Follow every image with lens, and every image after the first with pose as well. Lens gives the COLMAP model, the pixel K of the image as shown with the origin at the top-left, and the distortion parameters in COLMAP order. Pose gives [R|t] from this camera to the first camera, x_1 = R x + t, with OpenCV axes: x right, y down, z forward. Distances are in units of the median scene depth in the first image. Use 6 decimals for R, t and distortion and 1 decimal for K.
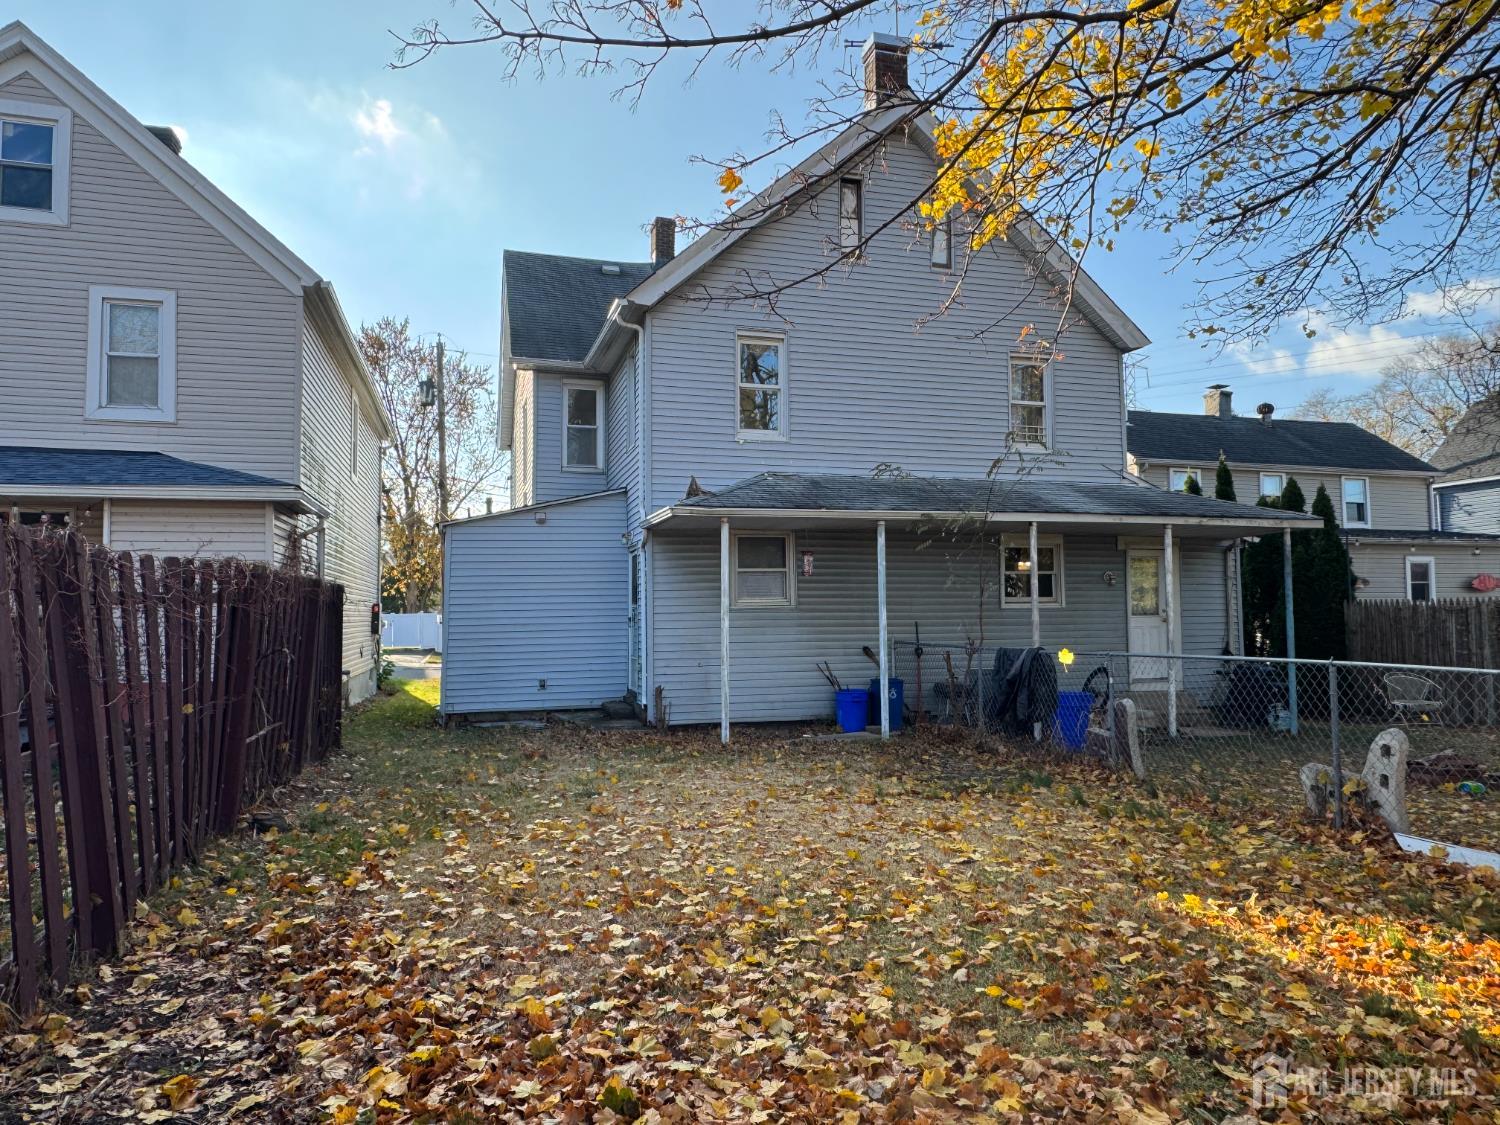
lens RADIAL K [[976.6, 0, 750.0], [0, 976.6, 562.5], [0, 0, 1]] dist [-0.022967, 0.001312]
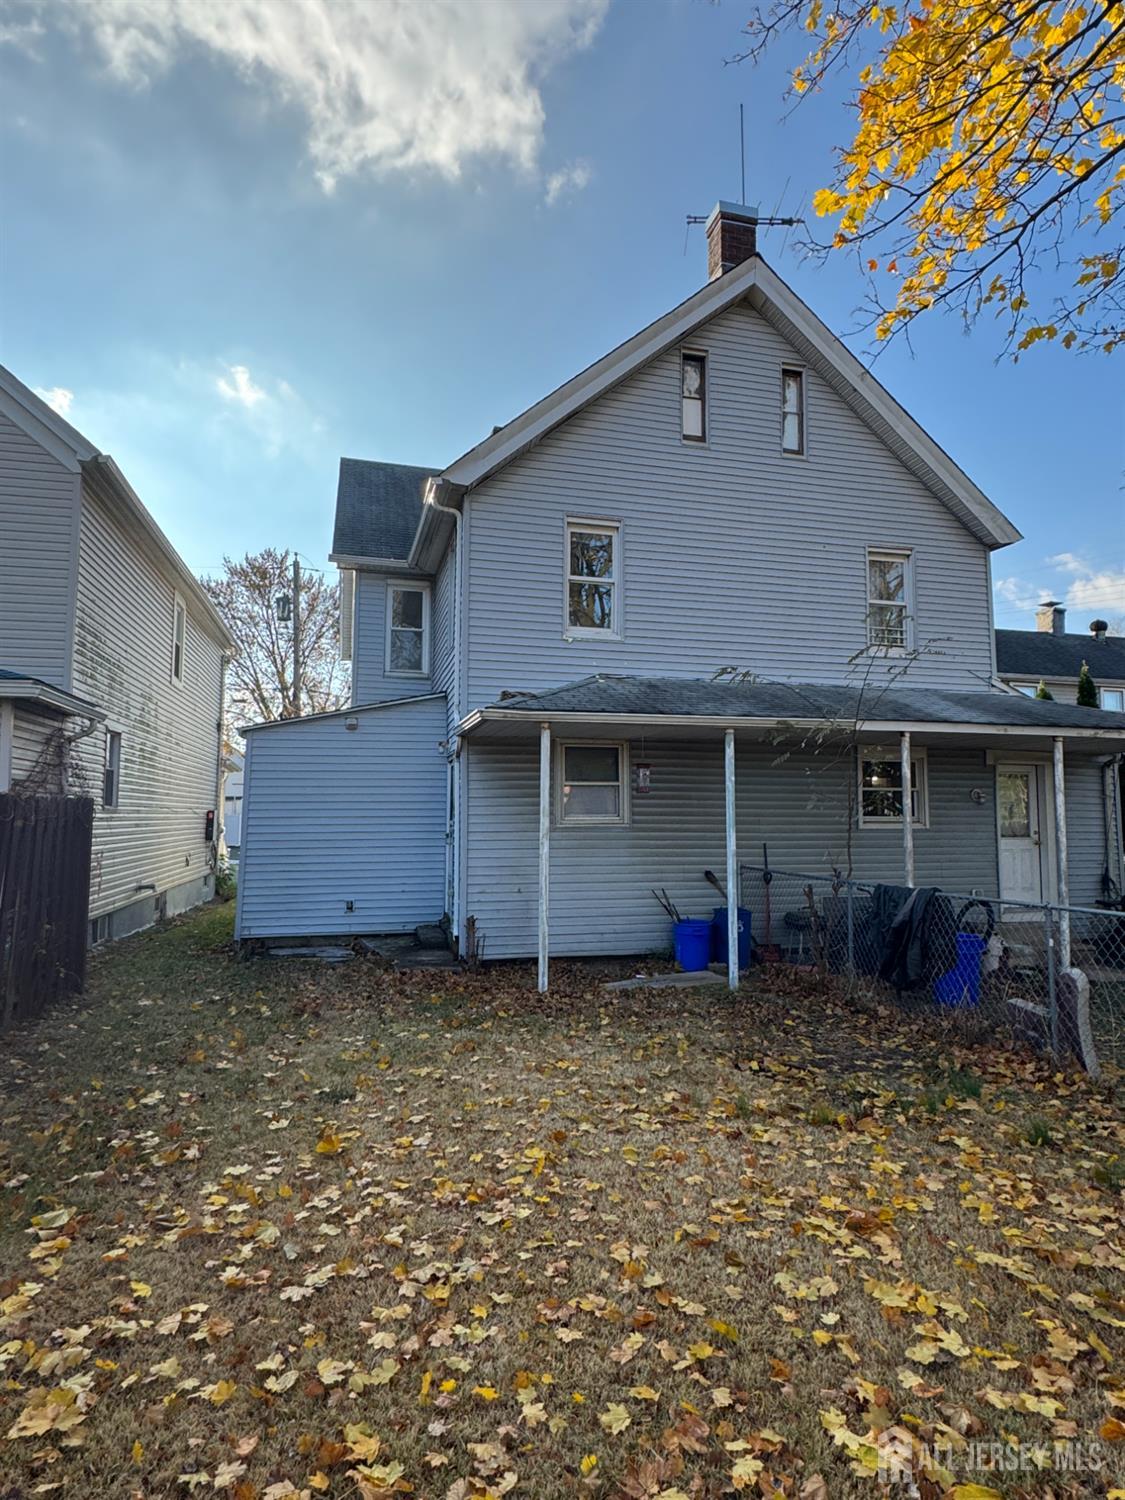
lens RADIAL K [[829.1, 0, 565.5], [0, 829.1, 739.1], [0, 0, 1]] dist [-0.004492, -0.000425]
pose [[0.999329, 0.009635, -0.035338, 0.014856], [-0.010960, 0.999237, -0.037478, -0.004421], [0.034950, 0.037840, 0.998672, 0.243296]]
